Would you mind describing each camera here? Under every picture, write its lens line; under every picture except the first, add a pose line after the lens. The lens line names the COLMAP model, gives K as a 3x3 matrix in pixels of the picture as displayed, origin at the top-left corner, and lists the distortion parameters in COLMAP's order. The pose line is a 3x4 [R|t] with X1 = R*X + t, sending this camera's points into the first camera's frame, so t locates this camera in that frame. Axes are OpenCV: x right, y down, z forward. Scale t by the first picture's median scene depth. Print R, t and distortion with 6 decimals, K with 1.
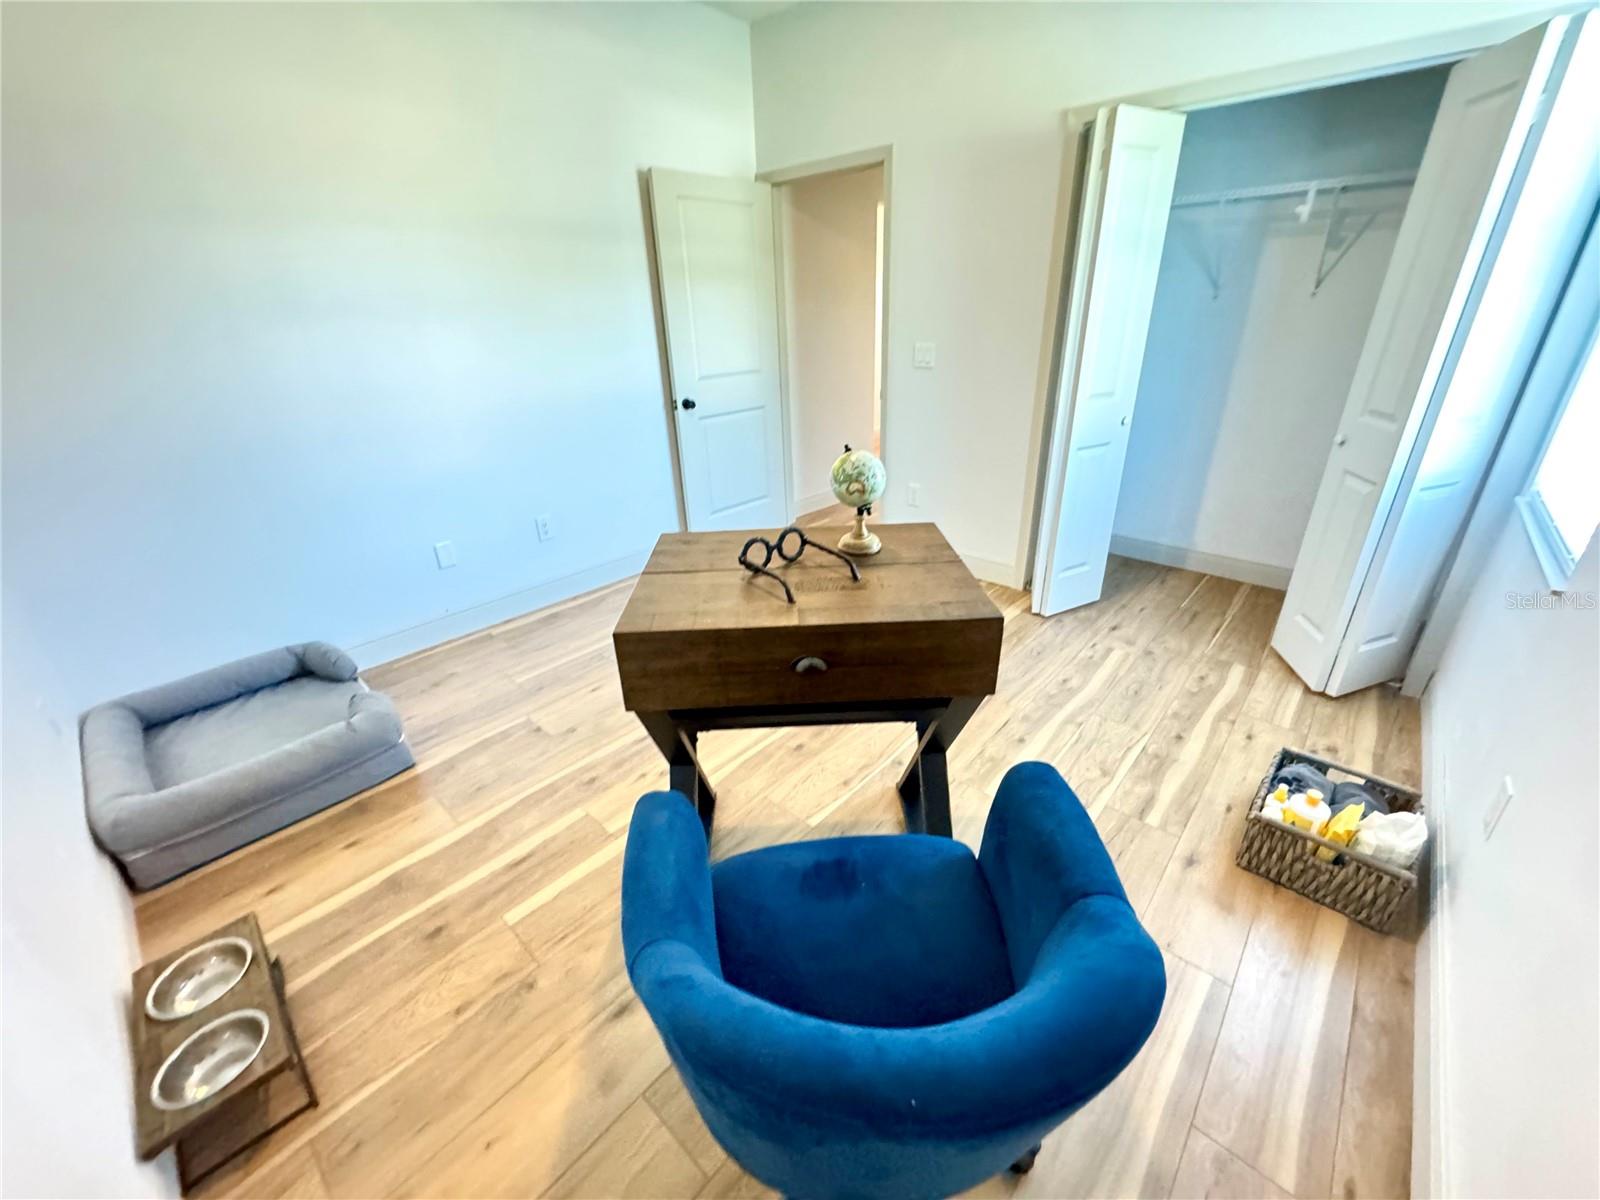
lens RADIAL K [[639.0, 0, 800.0], [0, 639.0, 600.0], [0, 0, 1]] dist [0.000174, 0.000028]
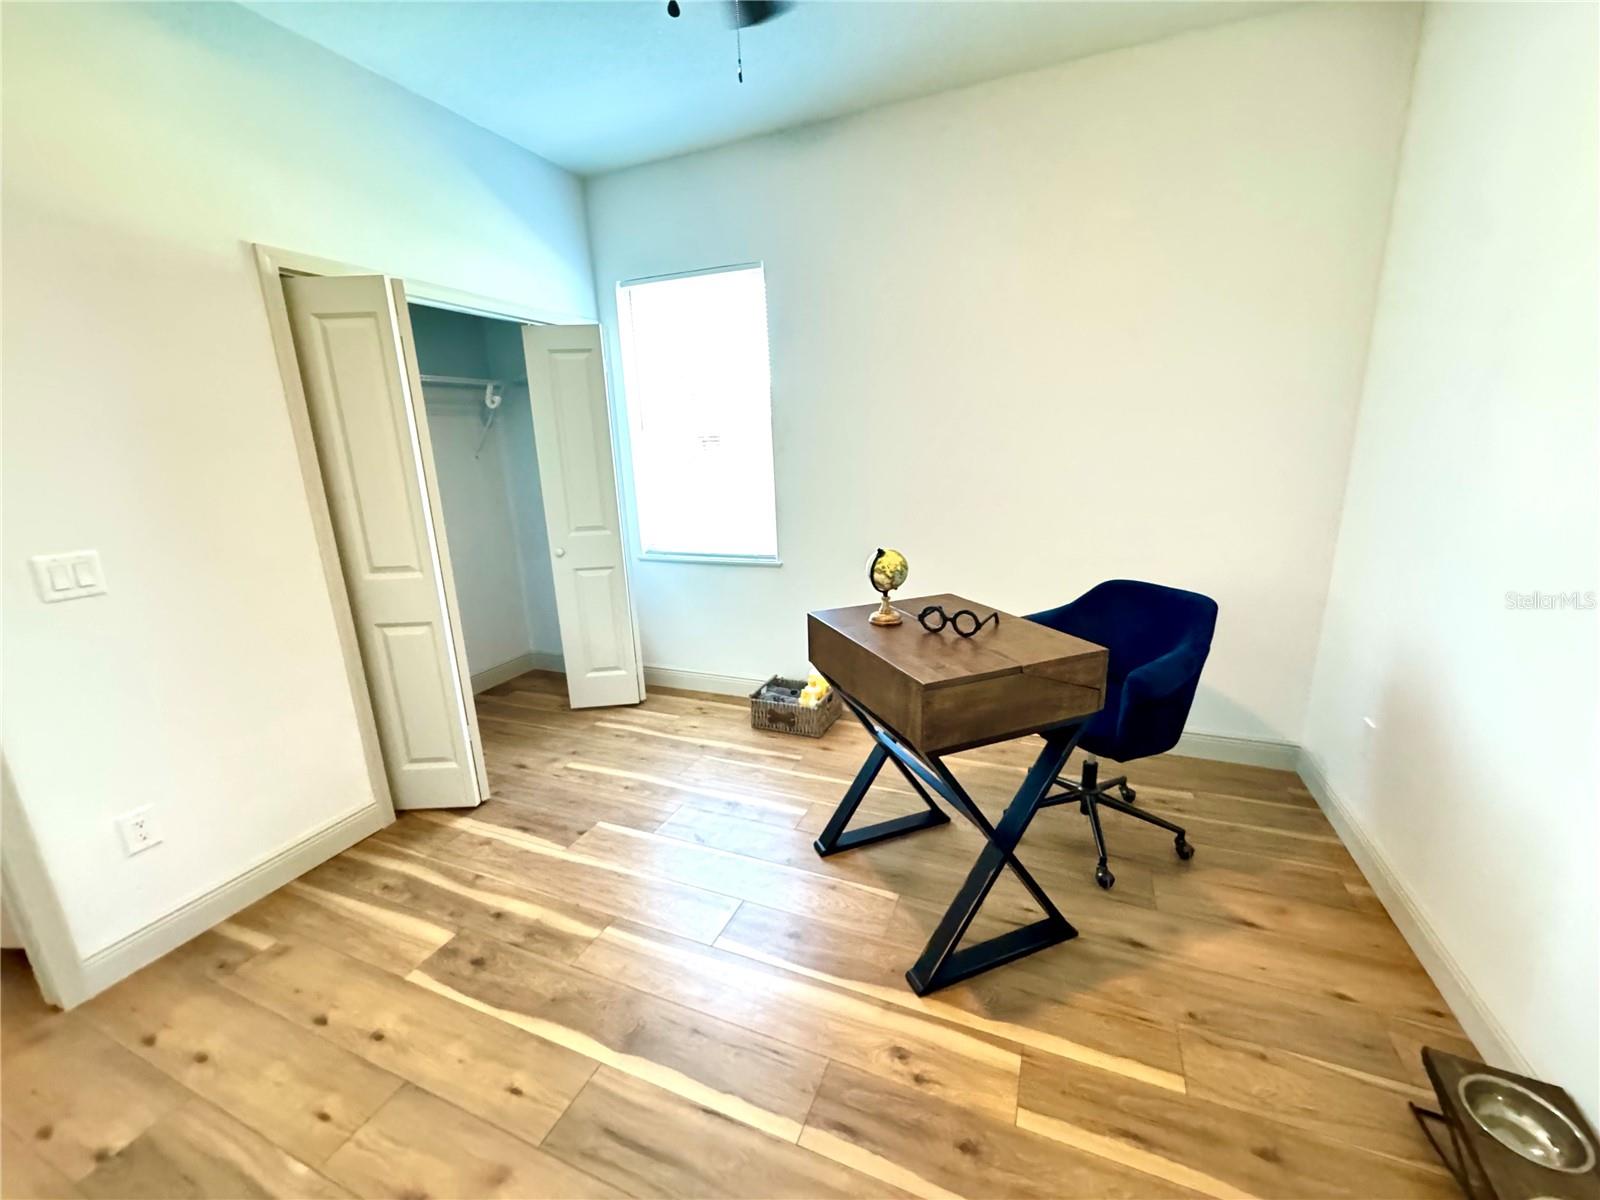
lens RADIAL K [[639.0, 0, 800.0], [0, 639.0, 600.0], [0, 0, 1]] dist [0.000174, 0.000028]
pose [[-0.333492, -0.192988, 0.922788, -0.710739], [0.431355, 0.839118, 0.331380, -0.428137], [-0.838281, 0.508562, -0.196593, 0.937945]]
